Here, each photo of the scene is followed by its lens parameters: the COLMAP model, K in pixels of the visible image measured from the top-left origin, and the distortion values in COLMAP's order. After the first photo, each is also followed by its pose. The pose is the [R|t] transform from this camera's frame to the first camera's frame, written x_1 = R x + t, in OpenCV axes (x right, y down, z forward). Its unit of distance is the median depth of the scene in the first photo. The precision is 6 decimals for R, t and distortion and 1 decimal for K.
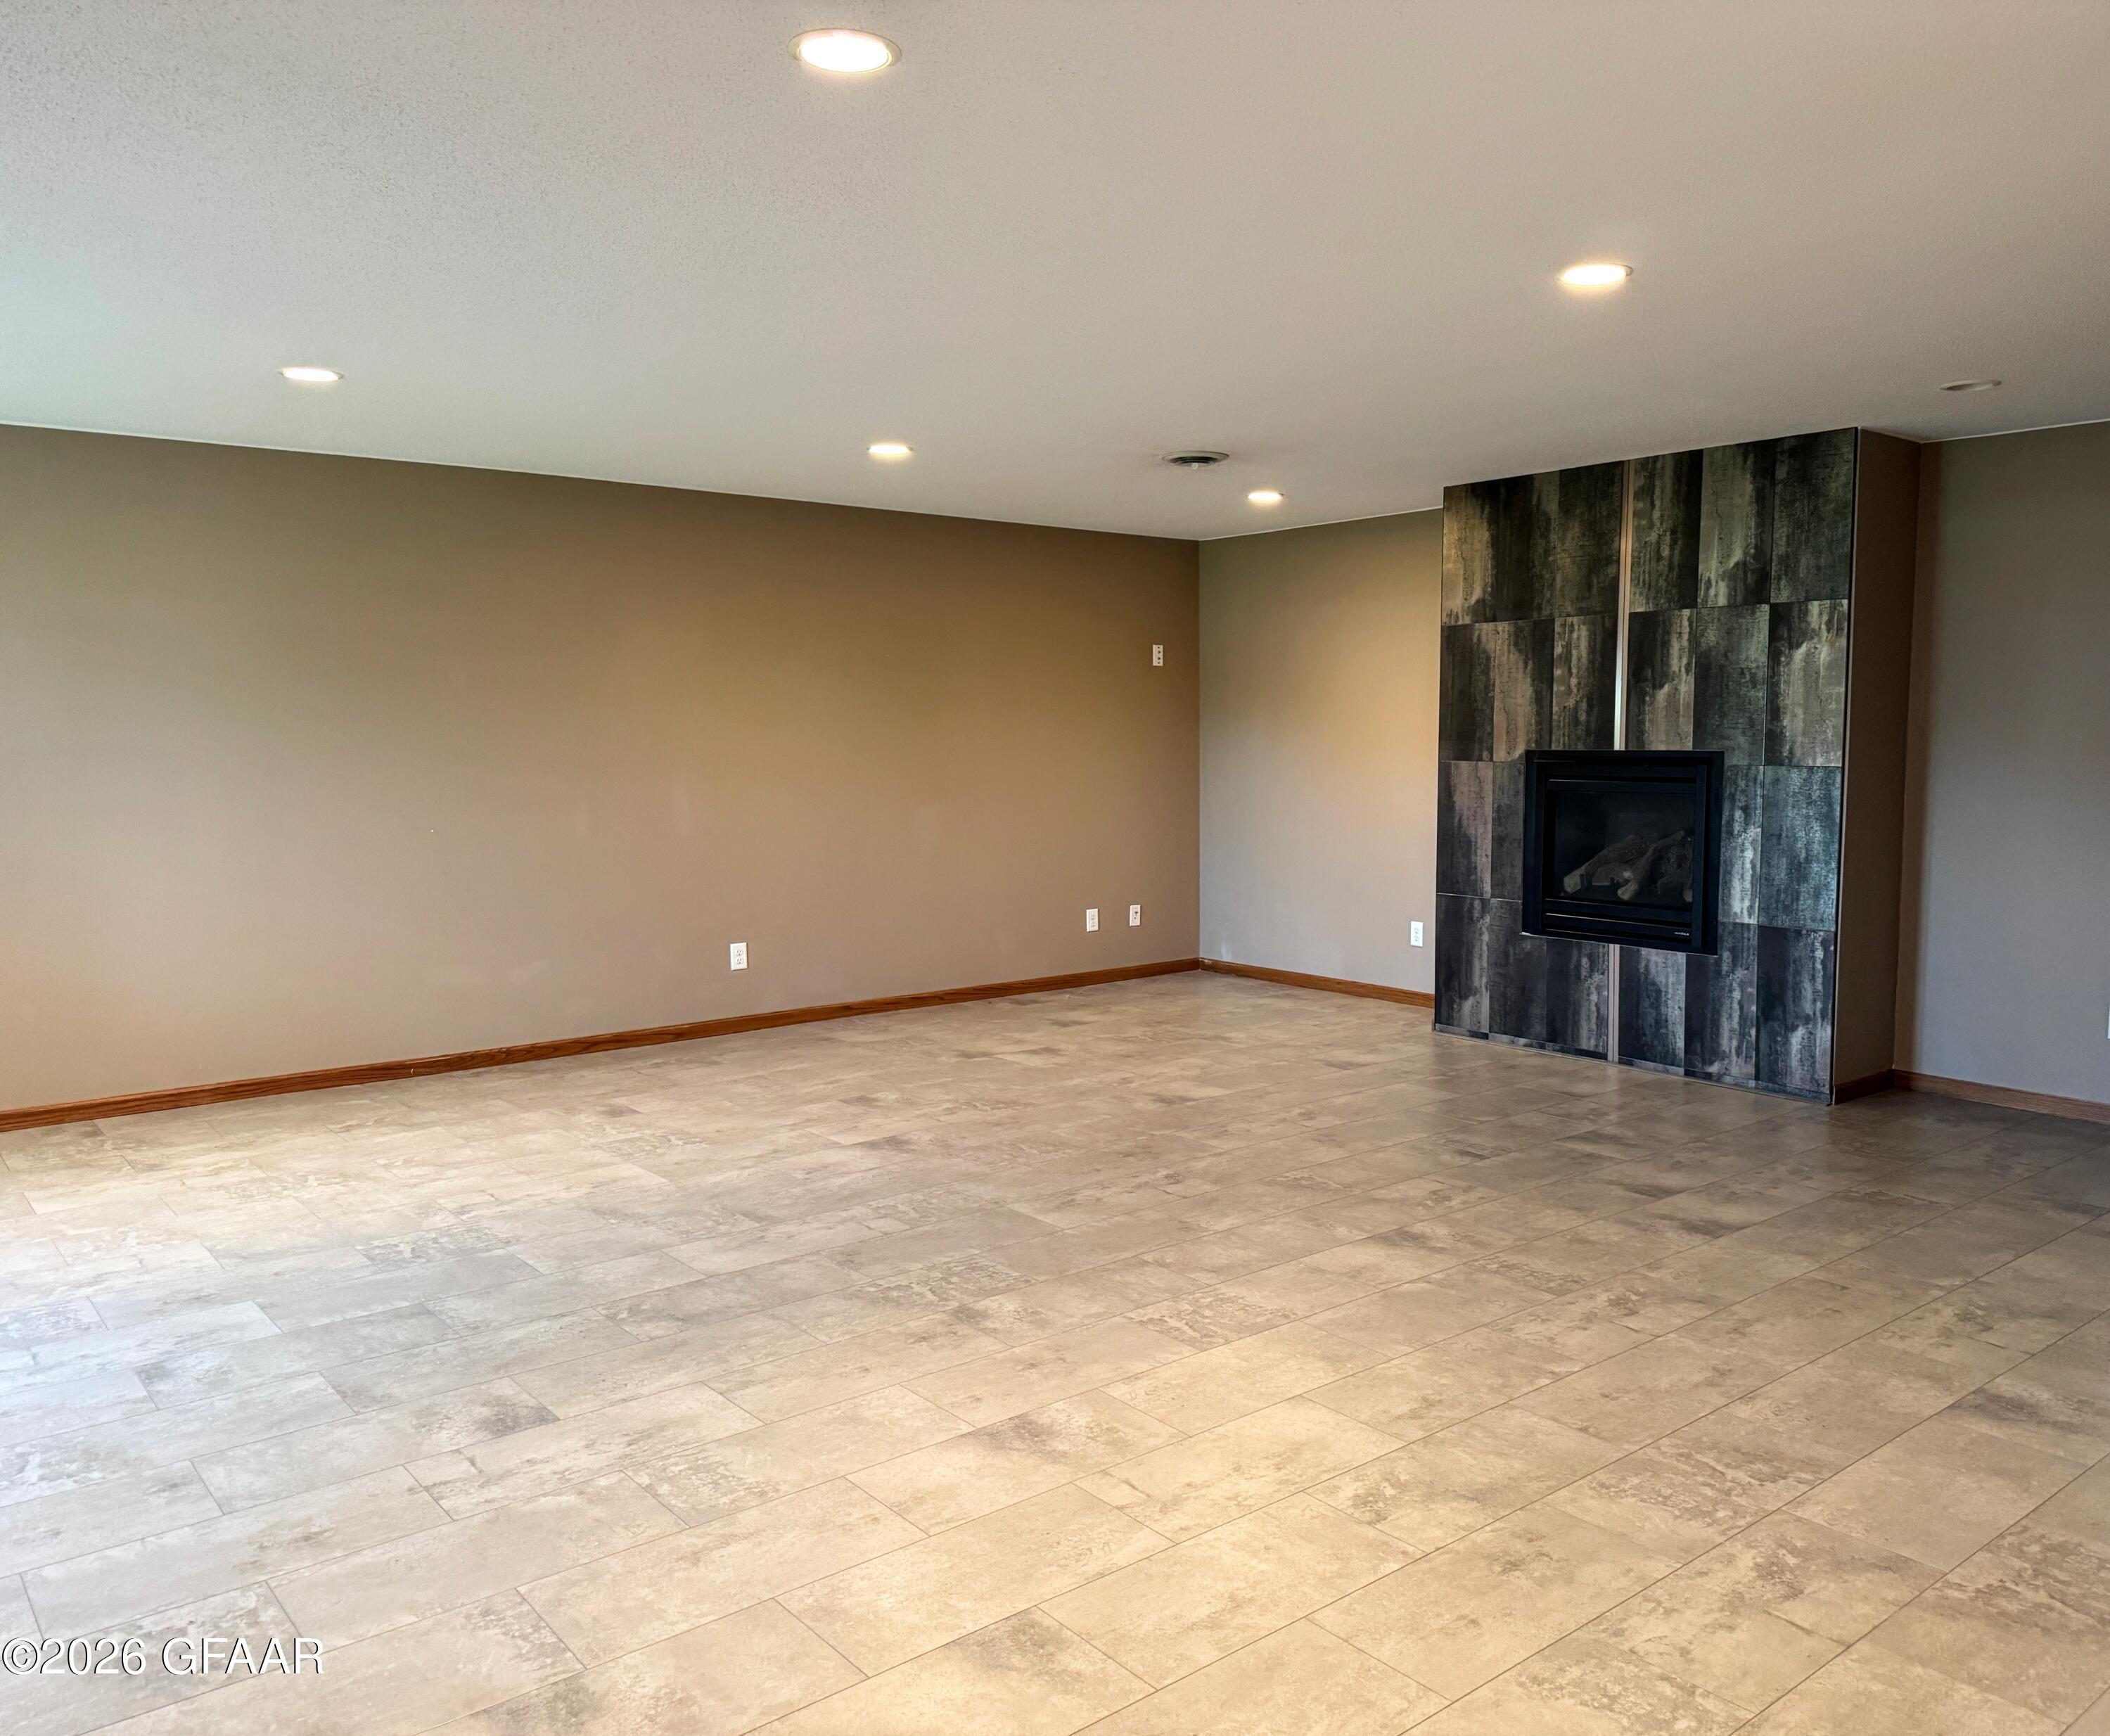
lens RADIAL K [[1623.8, 0, 1185.7], [0, 1623.8, 894.8], [0, 0, 1]] dist [0.090325, -0.112477]
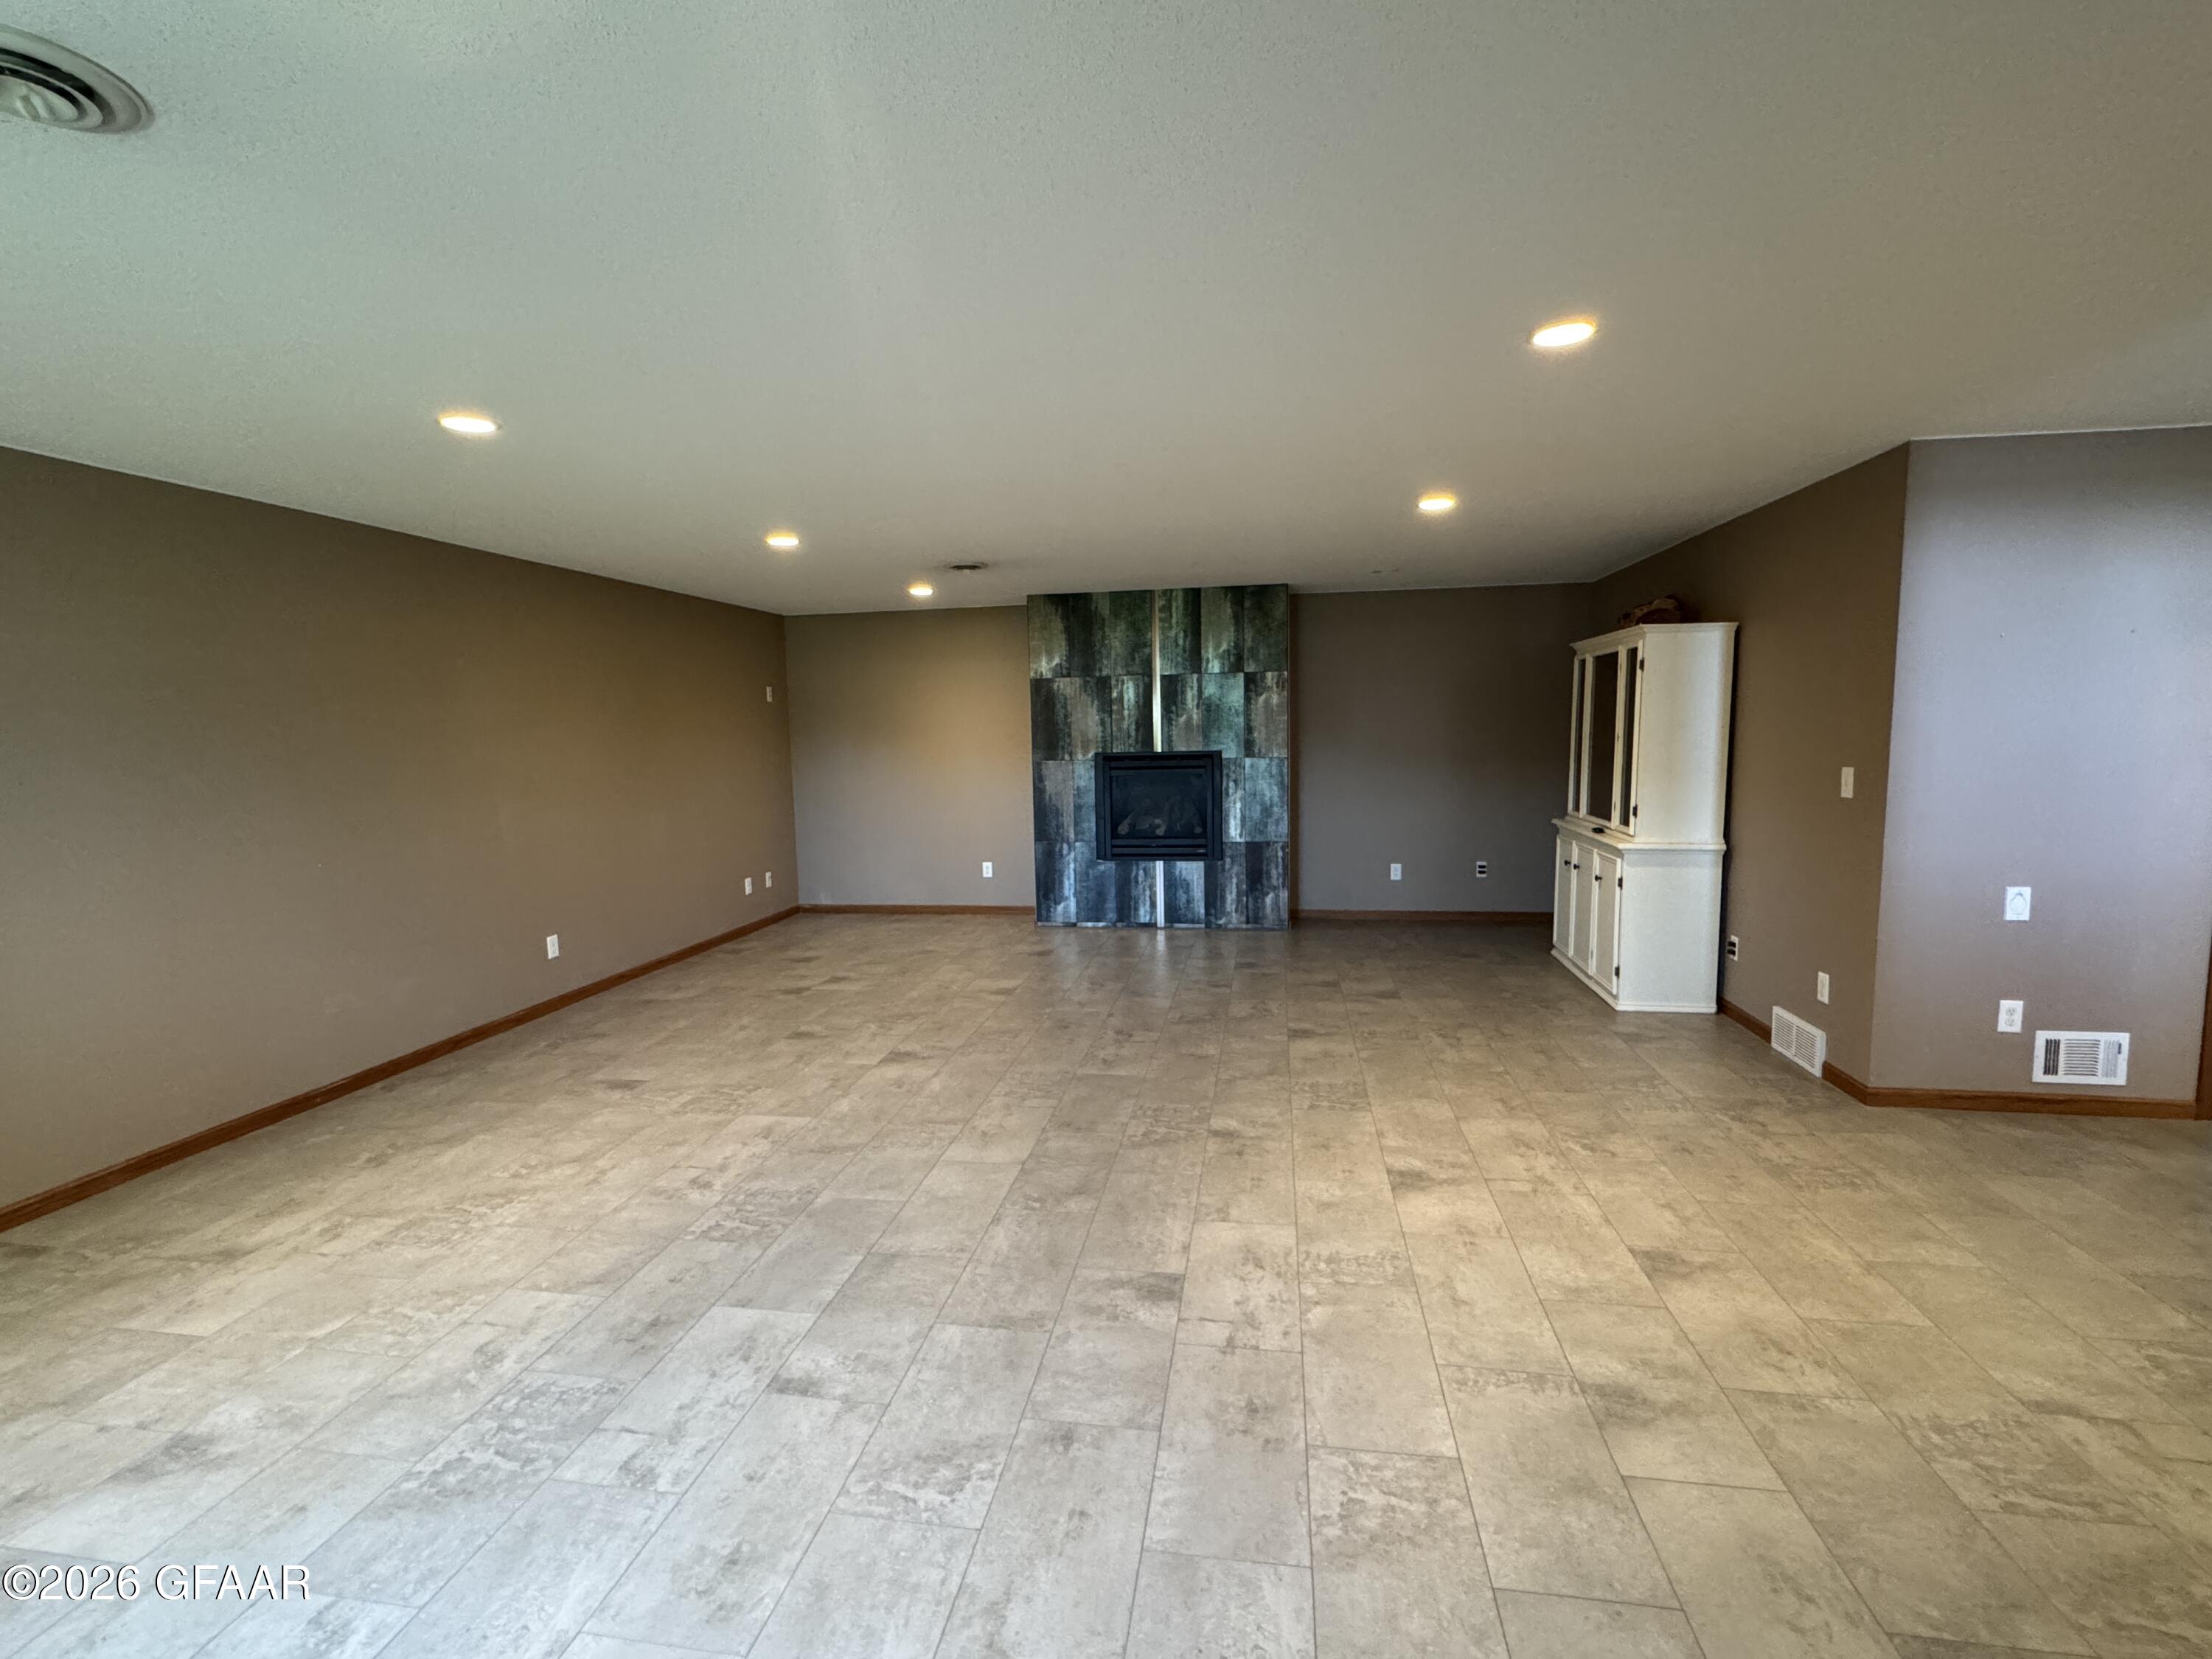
lens RADIAL K [[984.7, 0, 1106.0], [0, 984.7, 829.5], [0, 0, 1]] dist [-0.001036, 0.000163]
pose [[0.770796, -0.078546, 0.632222, -0.506049], [0.085451, 0.996150, 0.019579, -0.033047], [-0.631326, 0.038933, 0.774540, 0.232210]]
